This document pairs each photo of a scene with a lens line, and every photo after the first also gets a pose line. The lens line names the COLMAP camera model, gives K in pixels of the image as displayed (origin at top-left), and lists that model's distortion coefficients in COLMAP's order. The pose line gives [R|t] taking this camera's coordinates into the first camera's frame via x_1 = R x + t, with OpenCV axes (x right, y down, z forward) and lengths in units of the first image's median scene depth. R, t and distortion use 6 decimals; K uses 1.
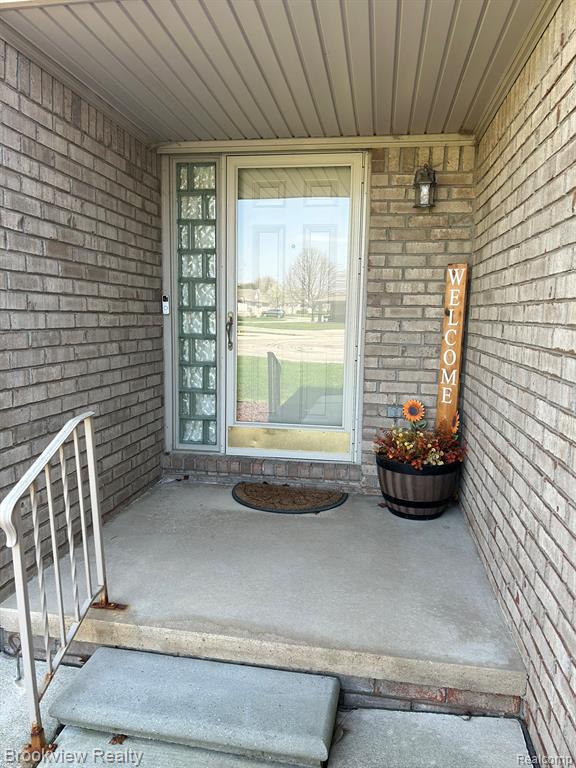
lens RADIAL K [[577.0, 0, 283.9], [0, 577.0, 391.1], [0, 0, 1]] dist [0.034808, -0.033346]
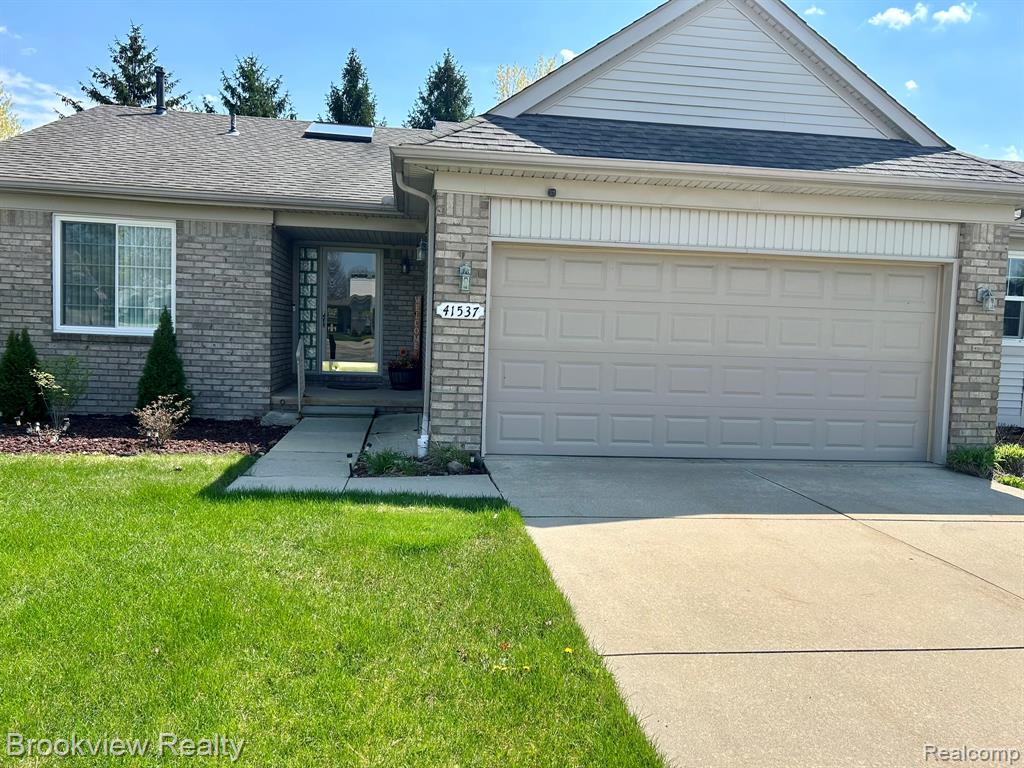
lens RADIAL K [[769.4, 0, 520.5], [0, 769.4, 389.1], [0, 0, 1]] dist [0.034808, -0.033346]
pose [[0.952745, -0.011573, 0.303549, -0.306672], [0.022360, 0.999235, -0.032084, 0.313894], [-0.302946, 0.037356, 0.952275, -2.331702]]
